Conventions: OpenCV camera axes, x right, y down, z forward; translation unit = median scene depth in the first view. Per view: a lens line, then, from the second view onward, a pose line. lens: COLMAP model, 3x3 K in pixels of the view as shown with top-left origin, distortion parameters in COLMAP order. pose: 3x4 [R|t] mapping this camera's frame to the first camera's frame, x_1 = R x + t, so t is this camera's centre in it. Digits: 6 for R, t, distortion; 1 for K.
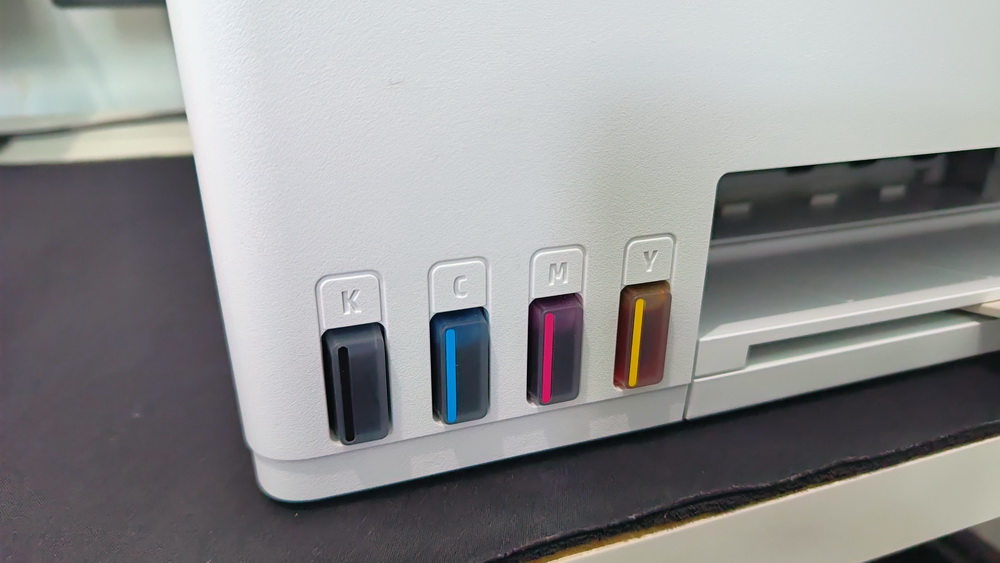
lens RADIAL K [[690.4, 0, 500.0], [0, 690.4, 281.5], [0, 0, 1]] dist [0.002902, 0.000038]
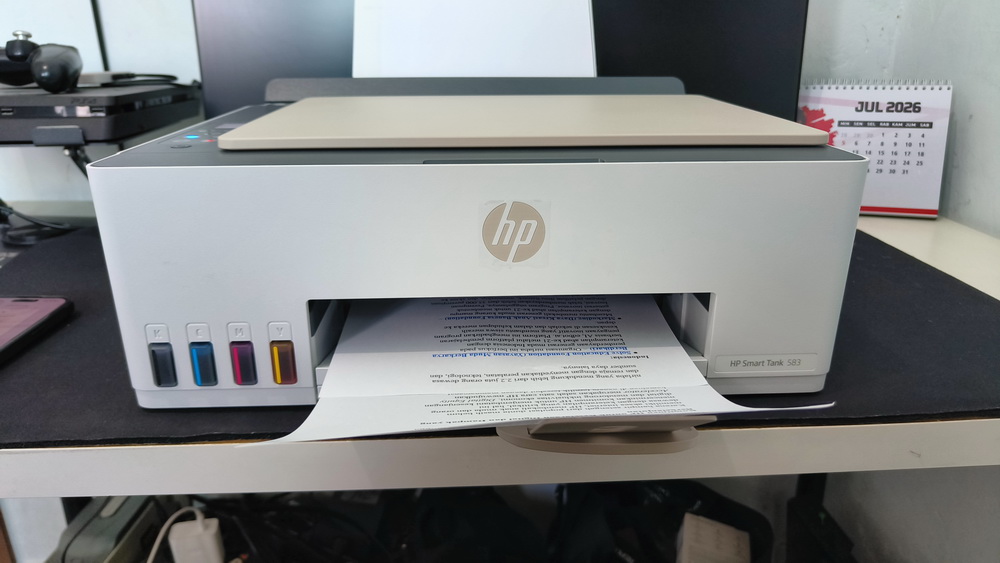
lens RADIAL K [[690.4, 0, 500.0], [0, 690.4, 281.5], [0, 0, 1]] dist [0.002902, 0.000038]
pose [[0.955720, 0.108041, -0.273727, 1.566063], [-0.115113, 0.993304, -0.009856, -0.265682], [0.270829, 0.040929, 0.961757, -1.106226]]
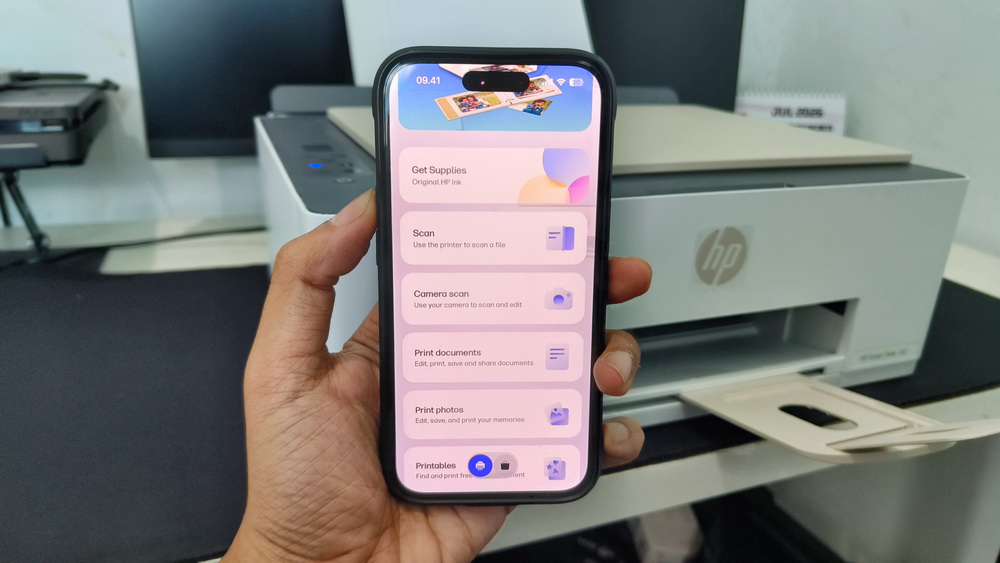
lens RADIAL K [[721.7, 0, 500.0], [0, 721.7, 281.5], [0, 0, 1]] dist [-0.003713, -0.002129]
pose [[0.998416, 0.036652, 0.042681, 0.091225], [-0.035714, 0.999108, -0.022528, -0.287073], [-0.043468, 0.020968, 0.998835, -1.352835]]
